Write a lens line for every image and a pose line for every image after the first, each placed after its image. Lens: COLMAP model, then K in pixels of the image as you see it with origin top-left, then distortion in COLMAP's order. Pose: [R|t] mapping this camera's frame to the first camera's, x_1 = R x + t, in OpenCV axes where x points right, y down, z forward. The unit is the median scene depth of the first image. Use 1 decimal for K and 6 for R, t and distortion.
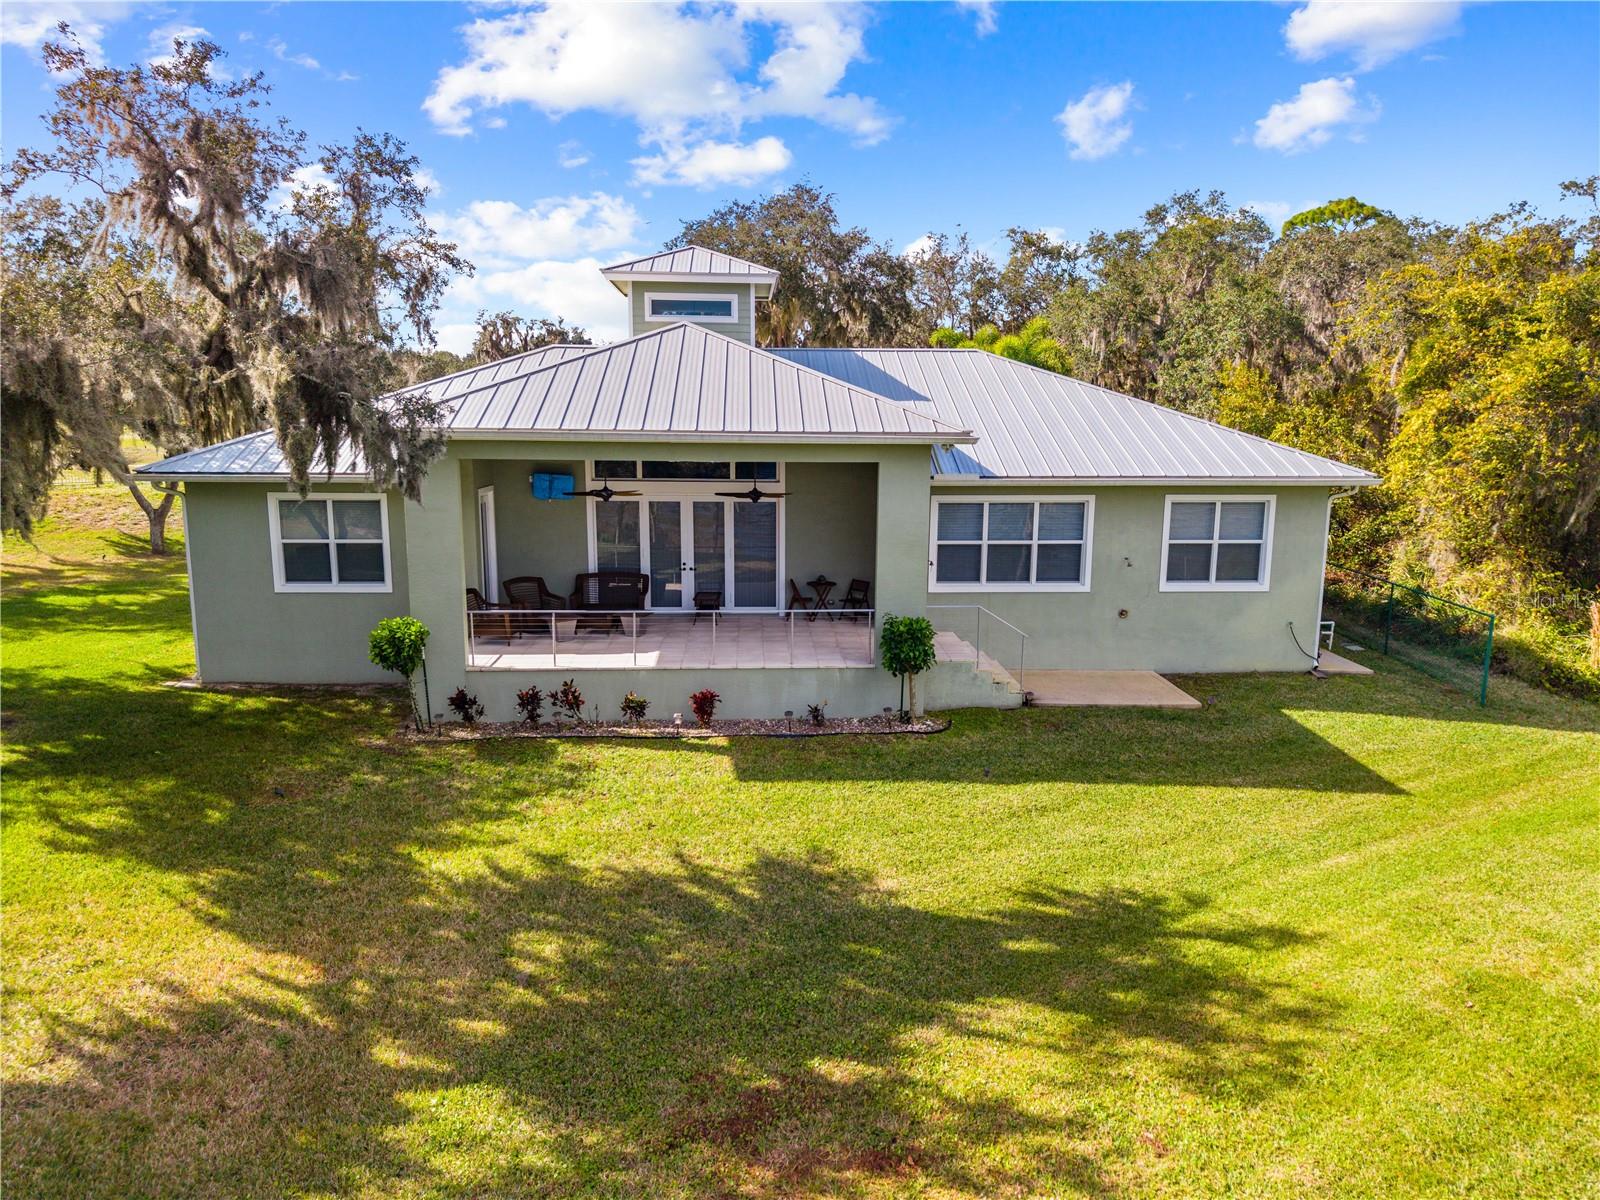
lens RADIAL K [[1091.4, 0, 793.2], [0, 1091.4, 604.4], [0, 0, 1]] dist [-0.001492, -0.005449]
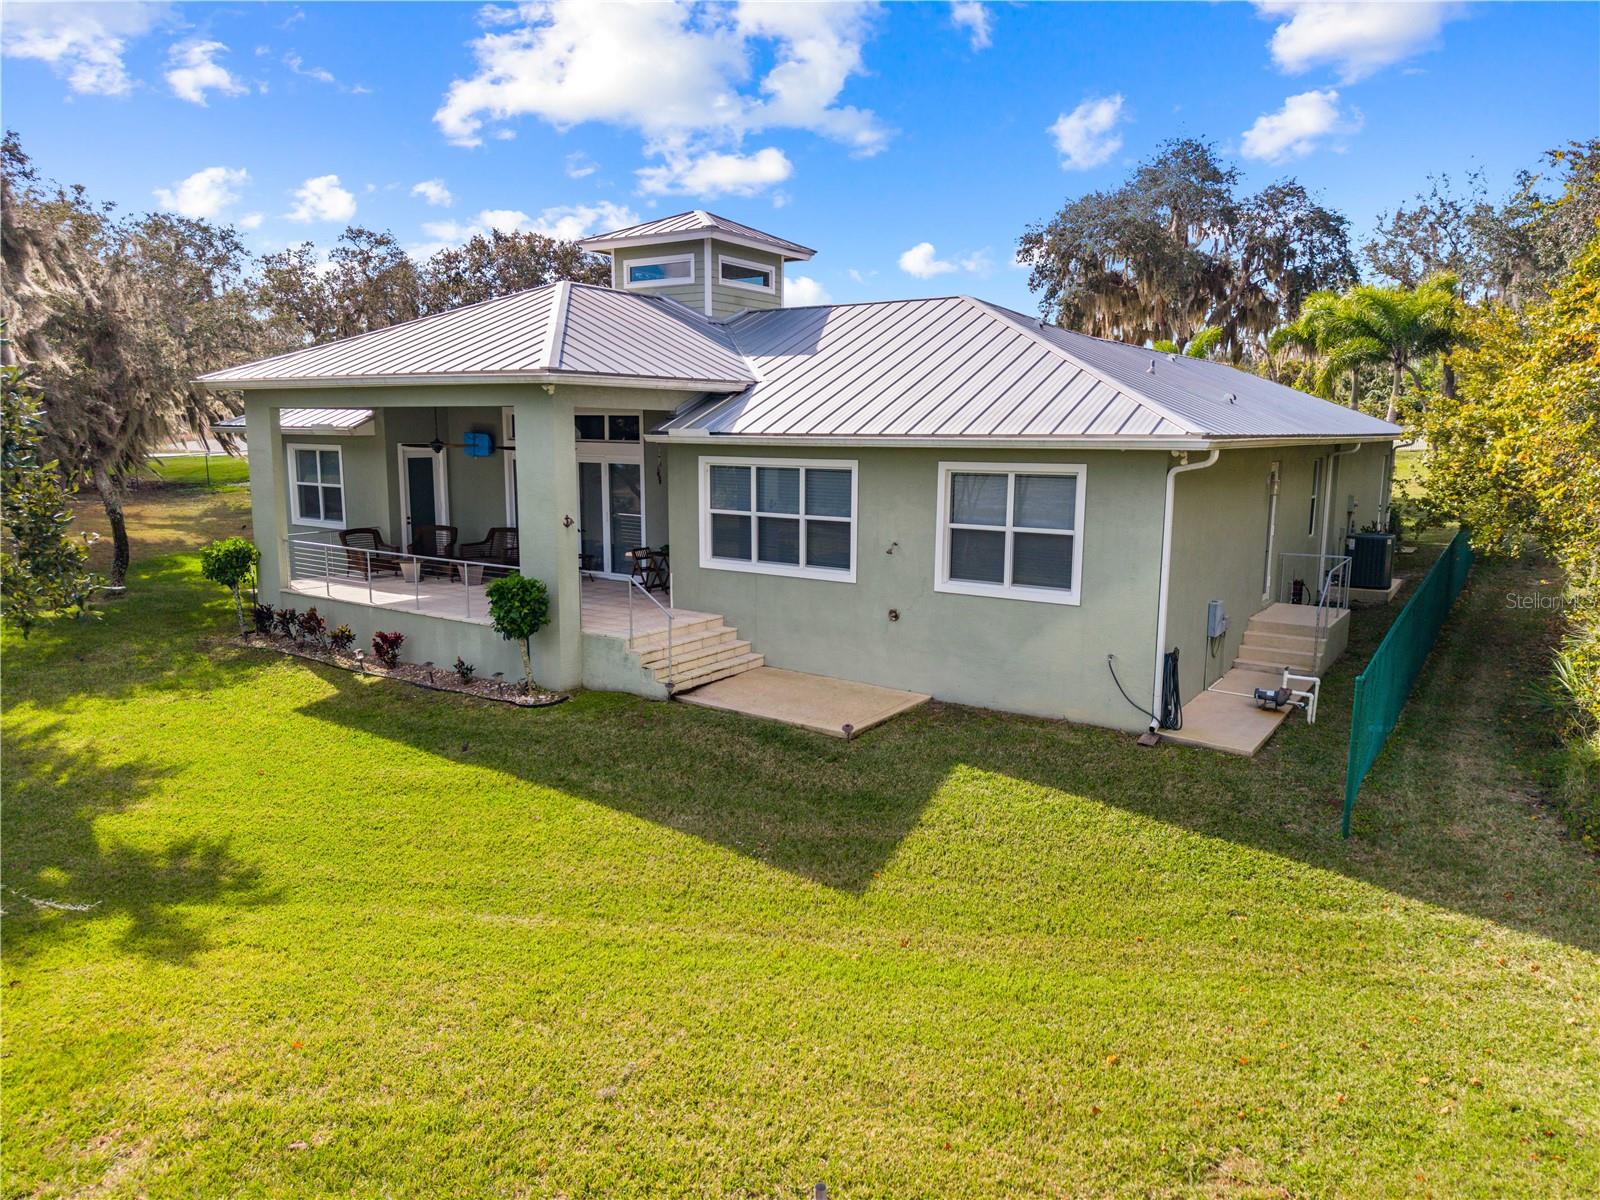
lens RADIAL K [[1091.4, 0, 793.2], [0, 1091.4, 604.4], [0, 0, 1]] dist [-0.001492, -0.005449]
pose [[0.790987, 0.097364, -0.604036, 0.726073], [-0.105591, 0.994167, 0.021978, -0.008760], [0.602652, 0.046397, 0.796654, 0.349559]]
